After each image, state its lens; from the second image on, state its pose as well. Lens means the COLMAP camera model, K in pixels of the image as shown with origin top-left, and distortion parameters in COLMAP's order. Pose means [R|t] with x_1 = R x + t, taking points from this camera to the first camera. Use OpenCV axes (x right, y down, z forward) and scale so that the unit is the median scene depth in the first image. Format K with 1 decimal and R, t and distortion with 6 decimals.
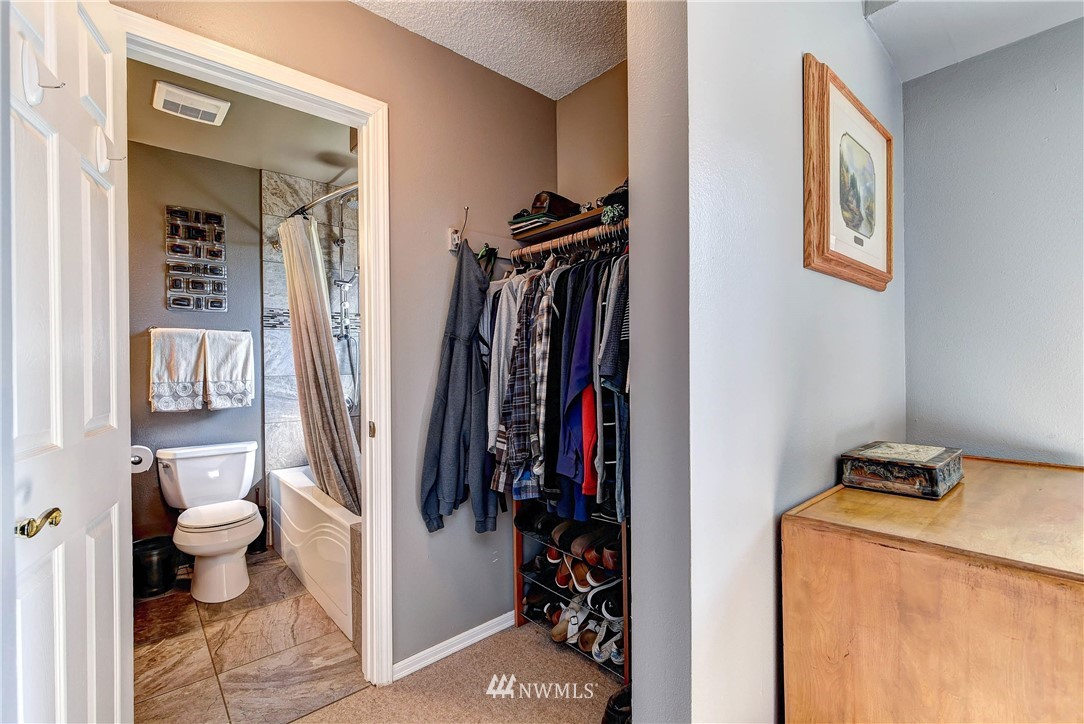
lens RADIAL K [[478.0, 0, 539.5], [0, 478.0, 364.1], [0, 0, 1]] dist [0.007614, -0.003594]
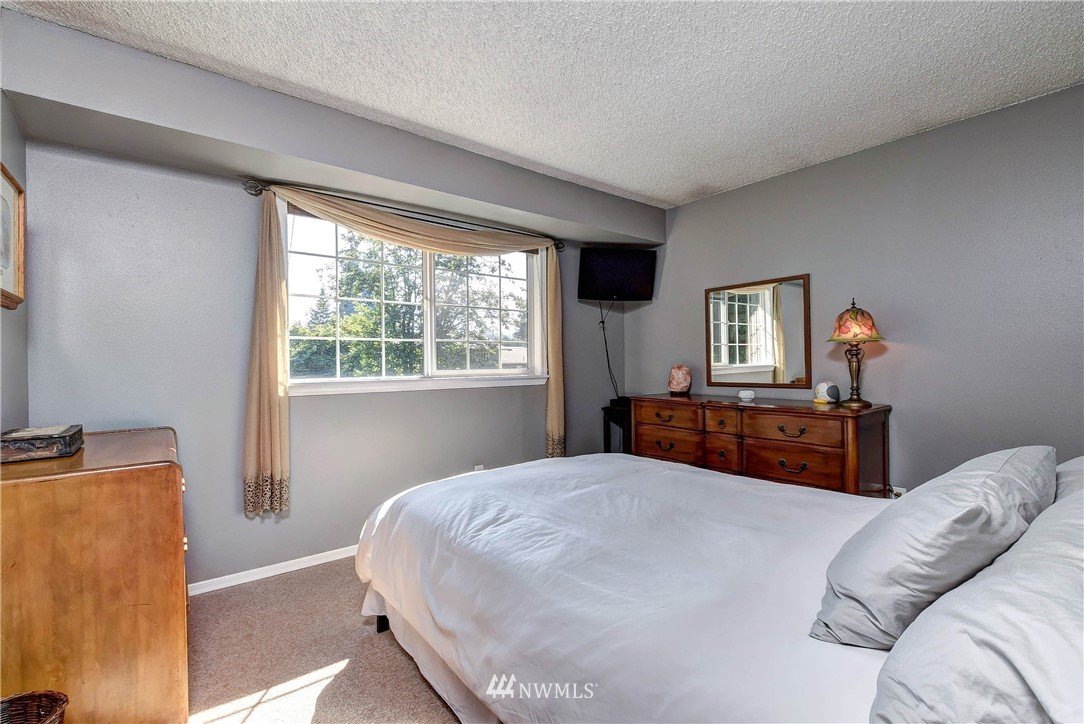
lens RADIAL K [[478.0, 0, 542.1], [0, 478.0, 364.2], [0, 0, 1]] dist [0.007614, -0.003594]
pose [[0.045829, 0.001968, 0.998947, -0.624868], [0.011095, 0.999935, -0.002479, 0.009576], [-0.998888, 0.011197, 0.045804, -0.573240]]
